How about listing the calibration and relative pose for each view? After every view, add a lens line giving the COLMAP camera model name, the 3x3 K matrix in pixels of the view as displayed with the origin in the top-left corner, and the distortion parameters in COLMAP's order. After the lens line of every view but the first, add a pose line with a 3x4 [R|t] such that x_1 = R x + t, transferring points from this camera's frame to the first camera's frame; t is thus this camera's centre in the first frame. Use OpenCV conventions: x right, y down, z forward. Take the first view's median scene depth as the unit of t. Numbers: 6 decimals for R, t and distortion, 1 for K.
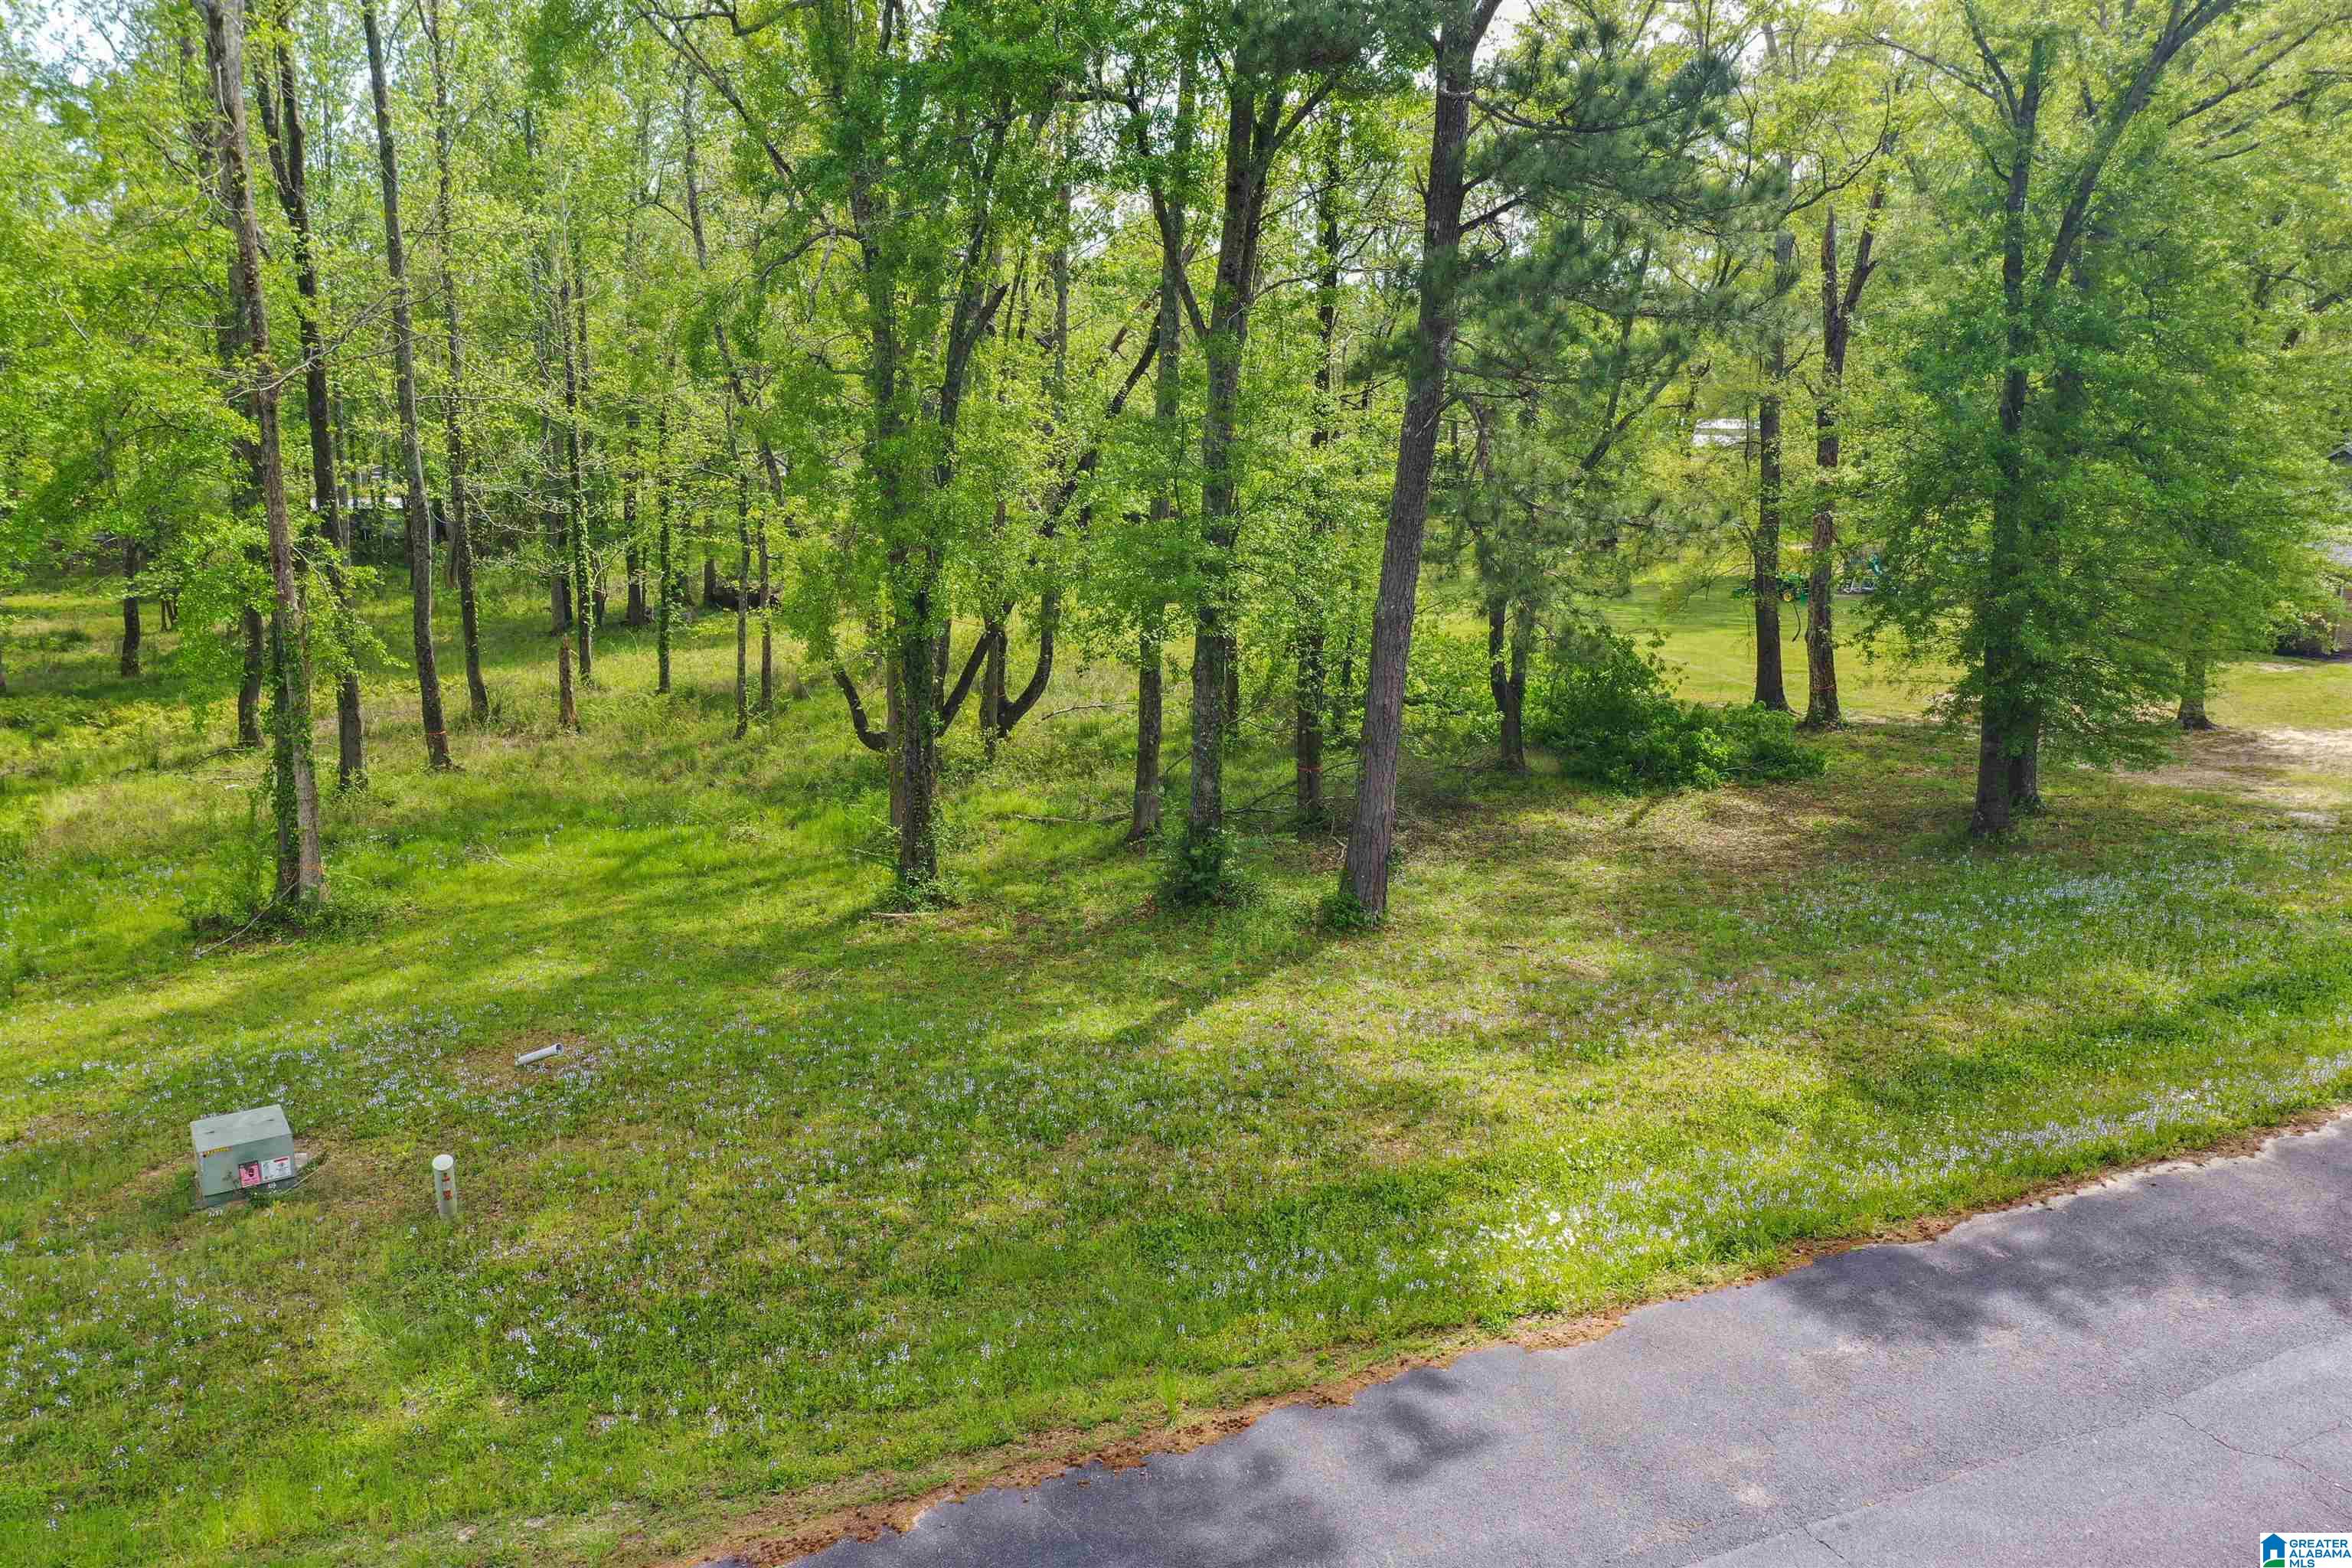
lens RADIAL K [[1843.4, 0, 1164.0], [0, 1843.4, 770.9], [0, 0, 1]] dist [0.013882, -0.008140]
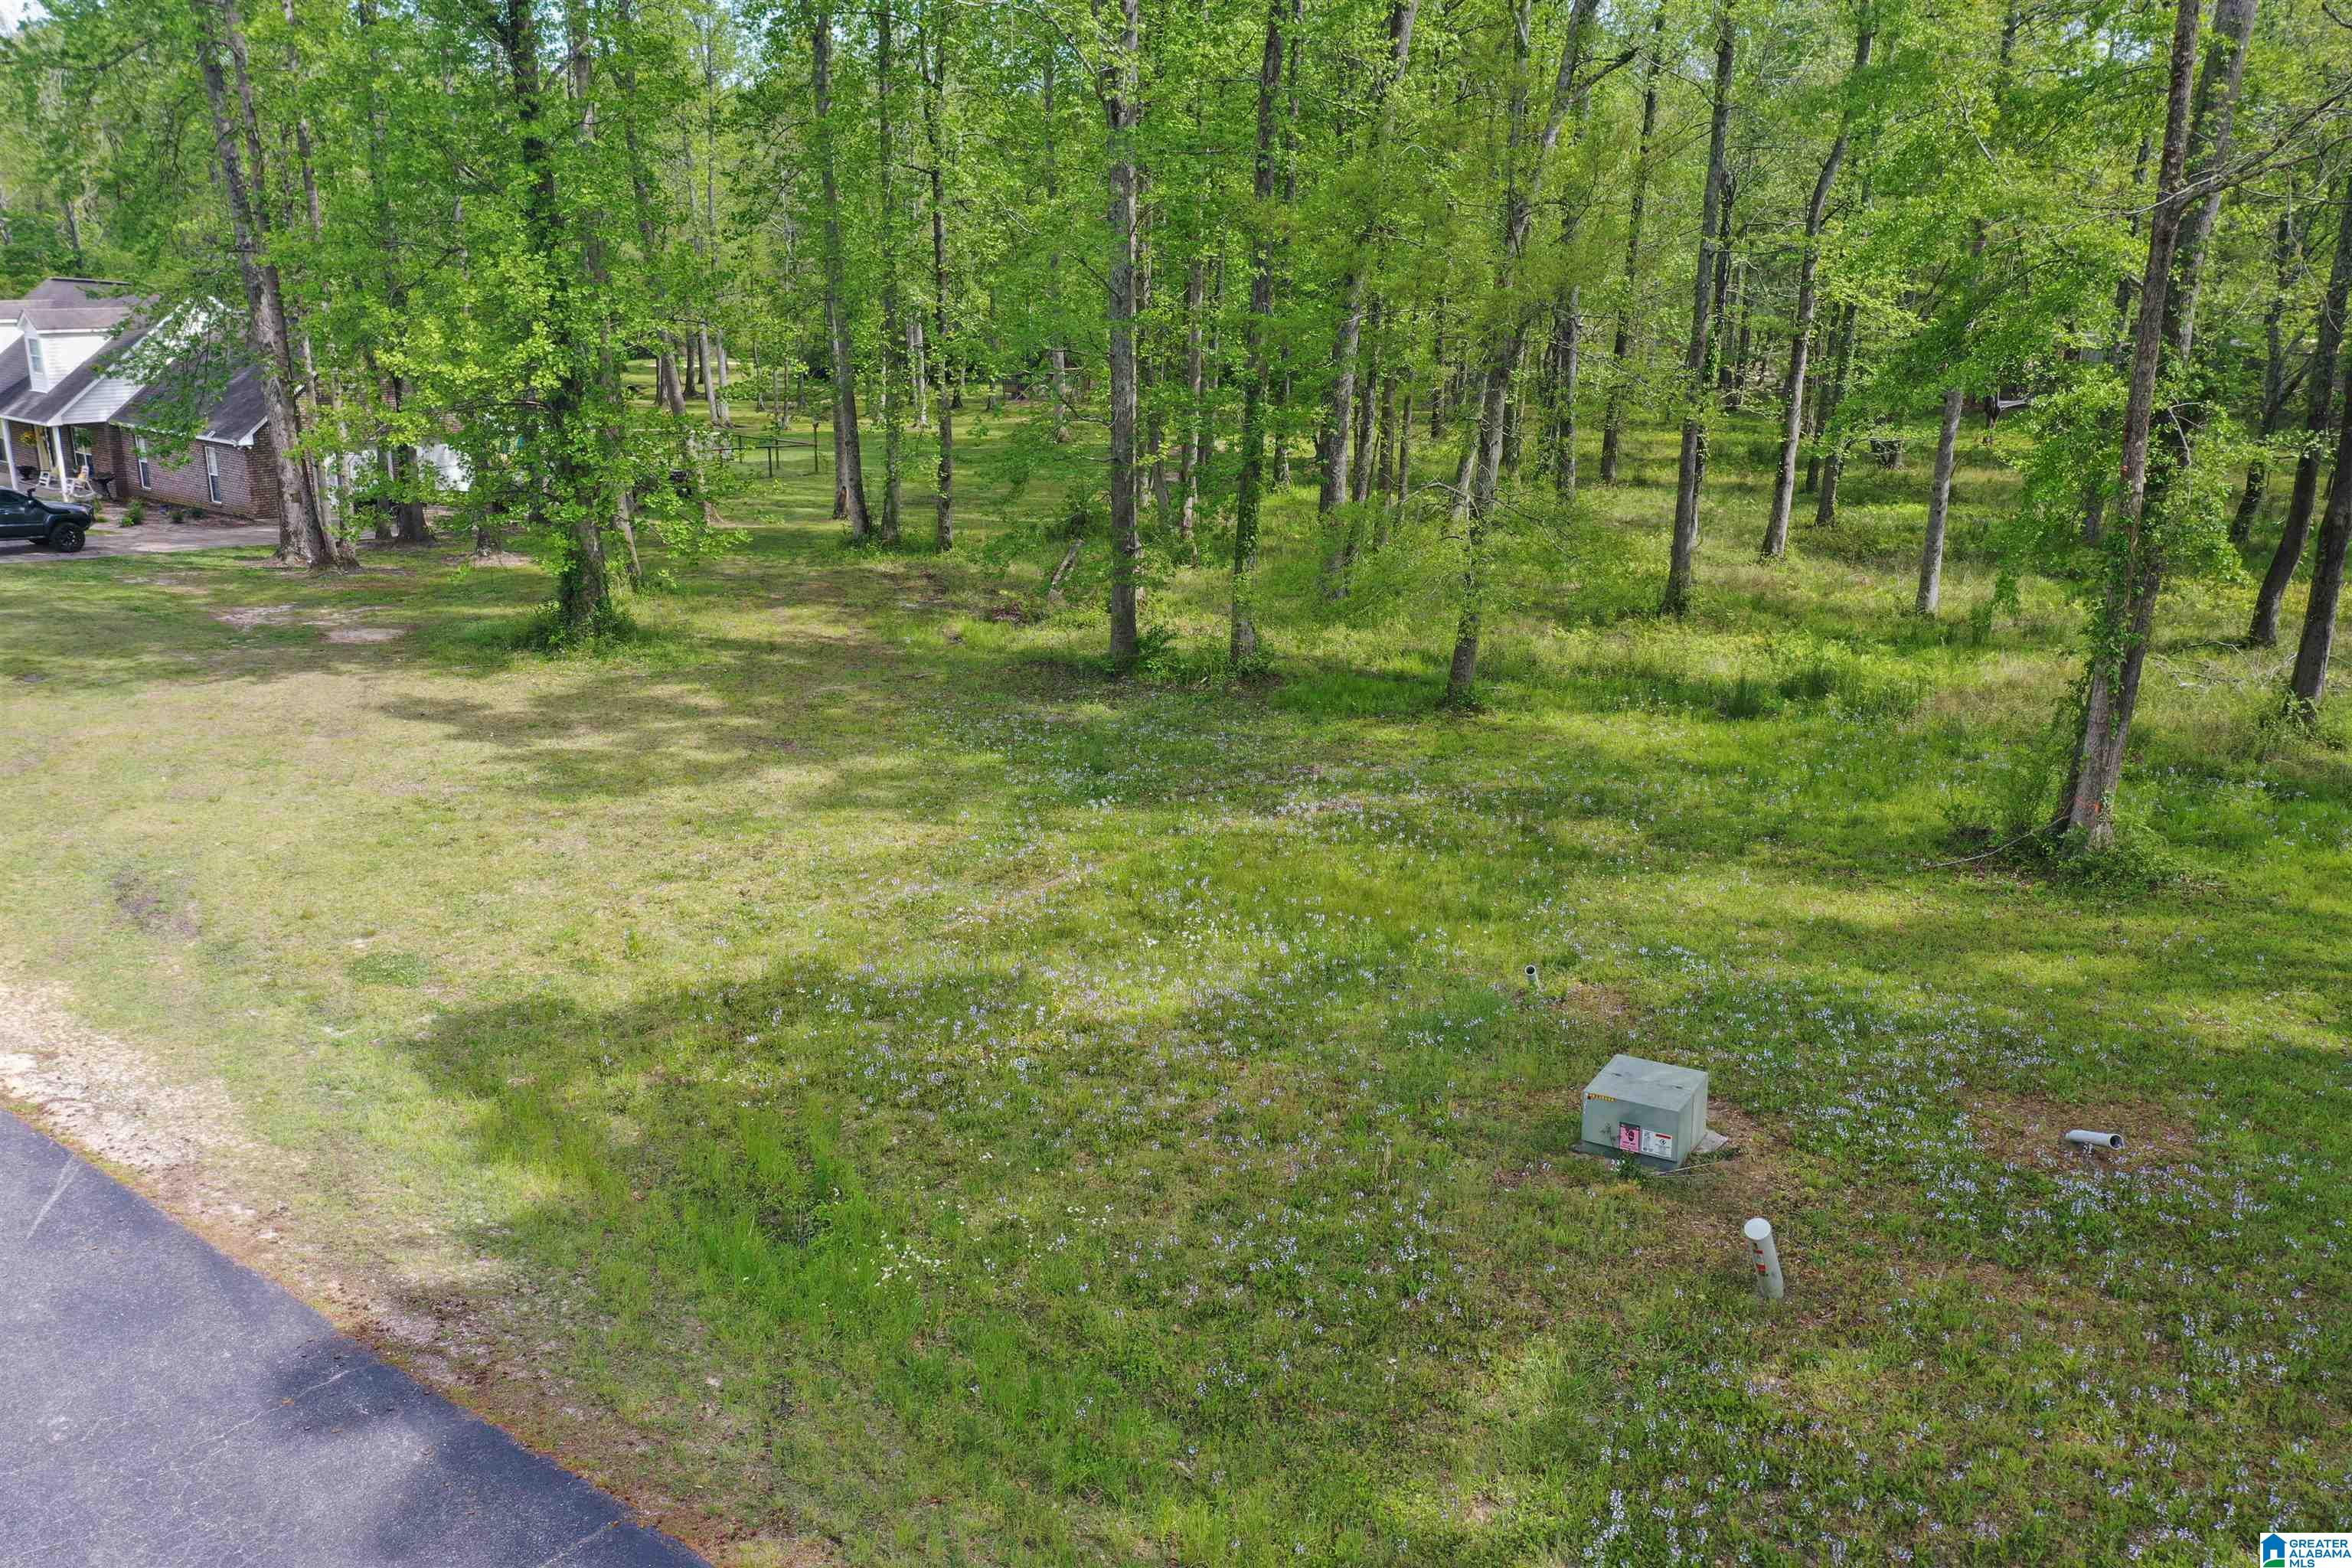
lens RADIAL K [[1843.4, 0, 1164.1], [0, 1843.4, 794.0], [0, 0, 1]] dist [0.013882, -0.008140]
pose [[0.429588, 0.253883, -0.866601, 0.105426], [-0.167039, 0.965445, 0.200037, -0.063785], [0.887441, 0.058823, 0.457152, 0.325190]]
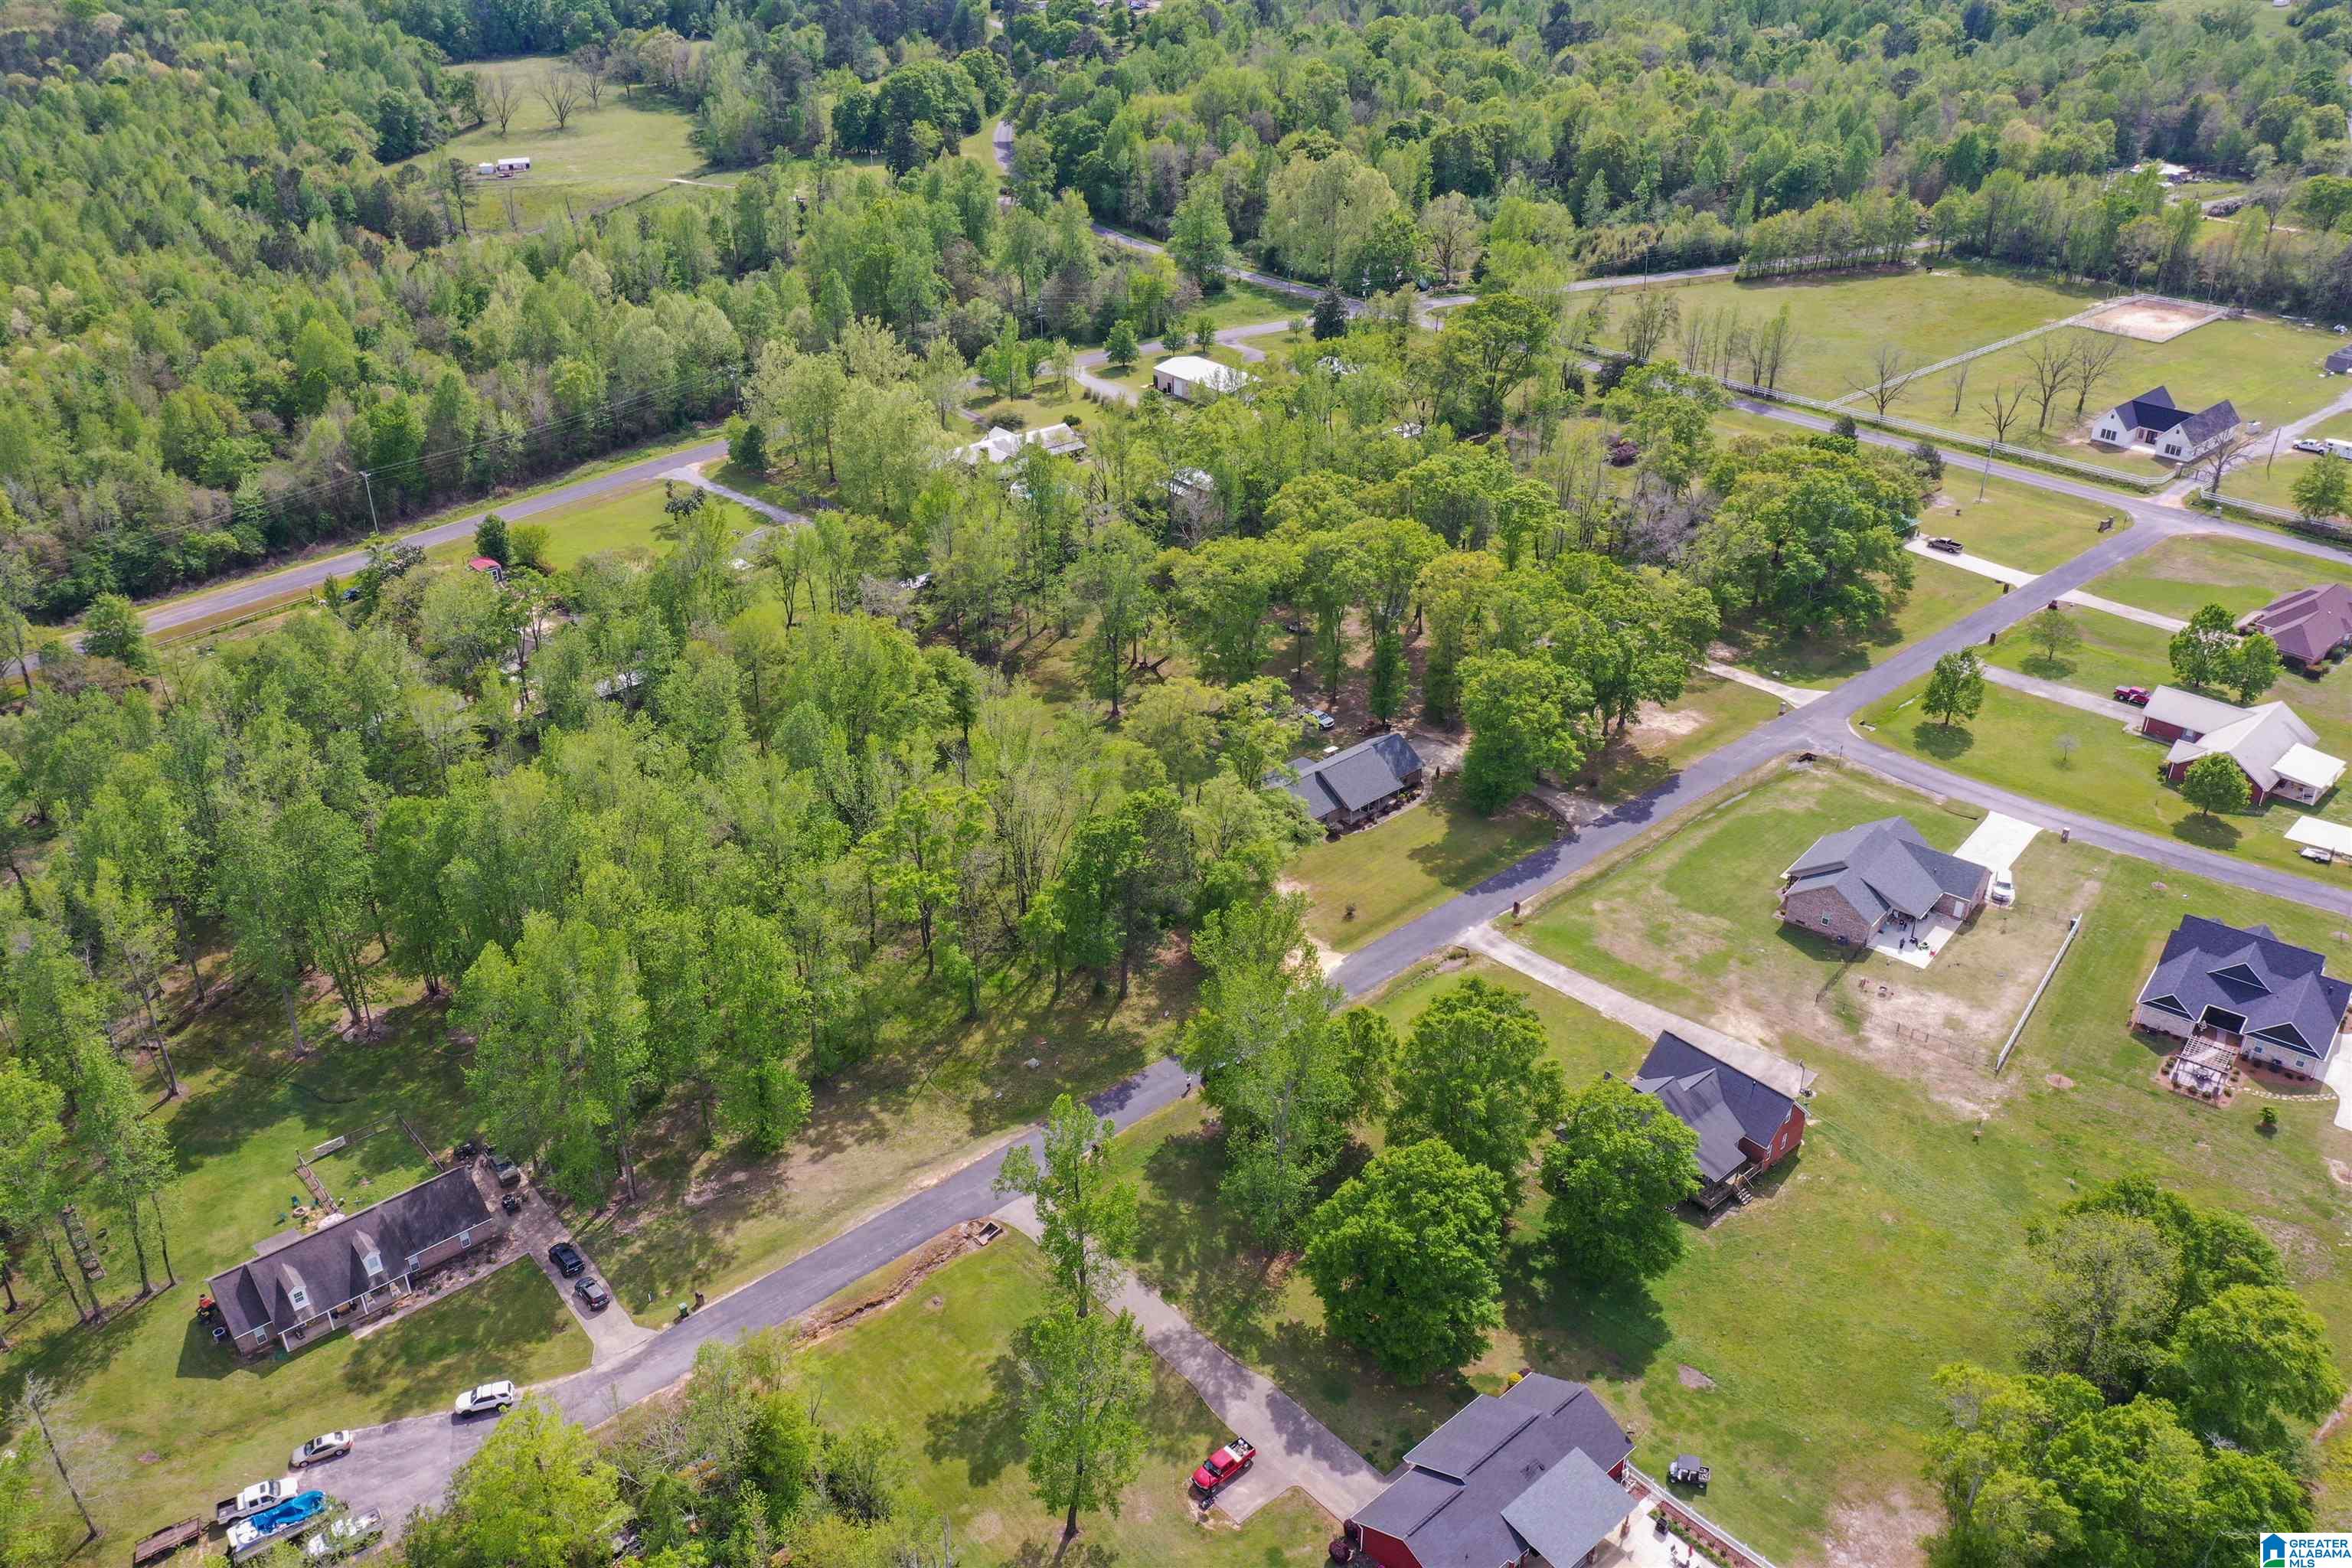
lens RADIAL K [[1843.4, 0, 1176.8], [0, 1843.4, 783.8], [0, 0, 1]] dist [0.013882, -0.008140]
pose [[0.968806, -0.142050, 0.203070, -1.354697], [0.069356, 0.942087, 0.328118, -3.967924], [-0.237918, -0.303799, 0.922551, -7.120707]]
